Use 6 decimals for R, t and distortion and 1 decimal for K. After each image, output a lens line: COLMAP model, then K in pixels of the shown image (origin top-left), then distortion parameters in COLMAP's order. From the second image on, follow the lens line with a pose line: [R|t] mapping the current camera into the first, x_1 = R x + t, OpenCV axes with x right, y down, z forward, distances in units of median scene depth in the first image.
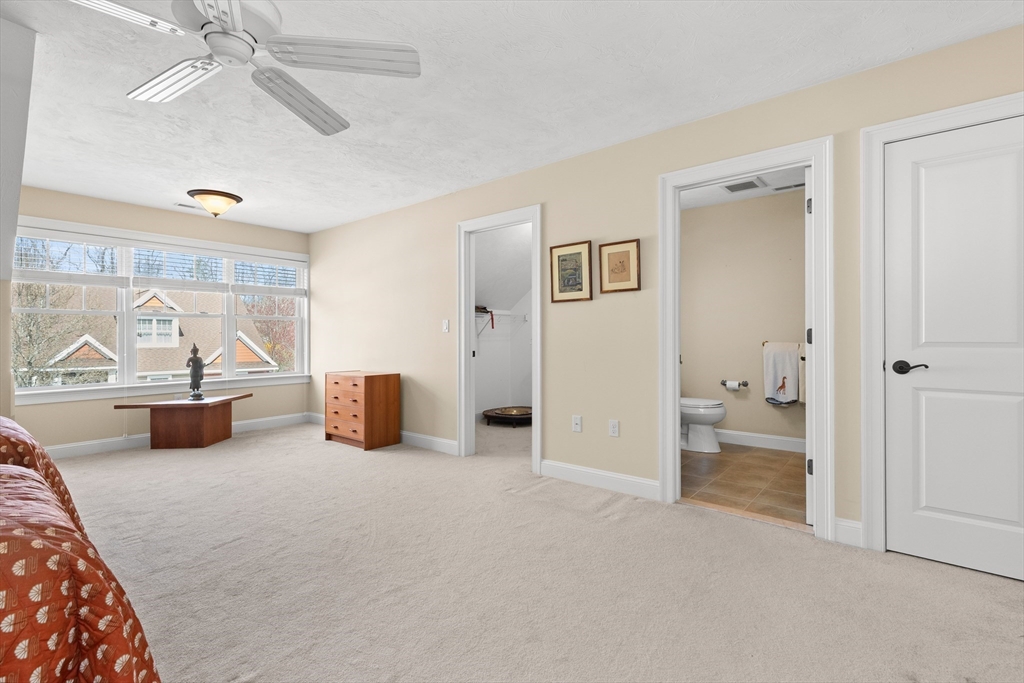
lens RADIAL K [[464.6, 0, 518.5], [0, 464.6, 332.9], [0, 0, 1]] dist [0.003286, 0.000016]
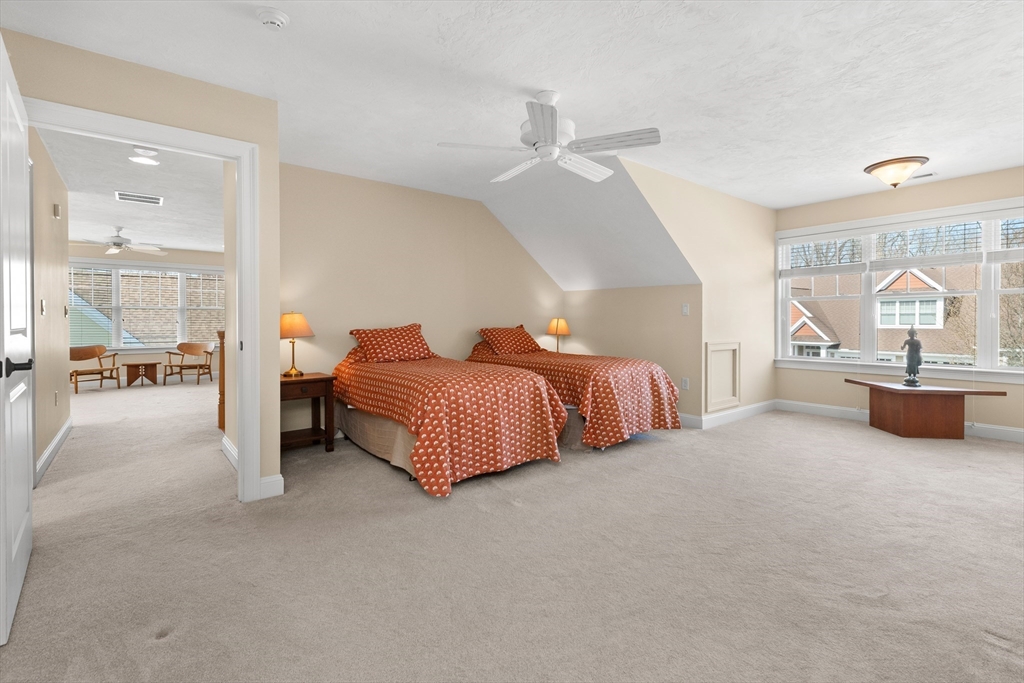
lens RADIAL K [[467.4, 0, 515.0], [0, 467.4, 322.7], [0, 0, 1]] dist [0.000682, -0.000031]
pose [[-0.202147, 0.009501, -0.979309, 0.378467], [0.011509, 0.999907, 0.007325, 0.002250], [0.979288, -0.009791, -0.202238, 0.418248]]
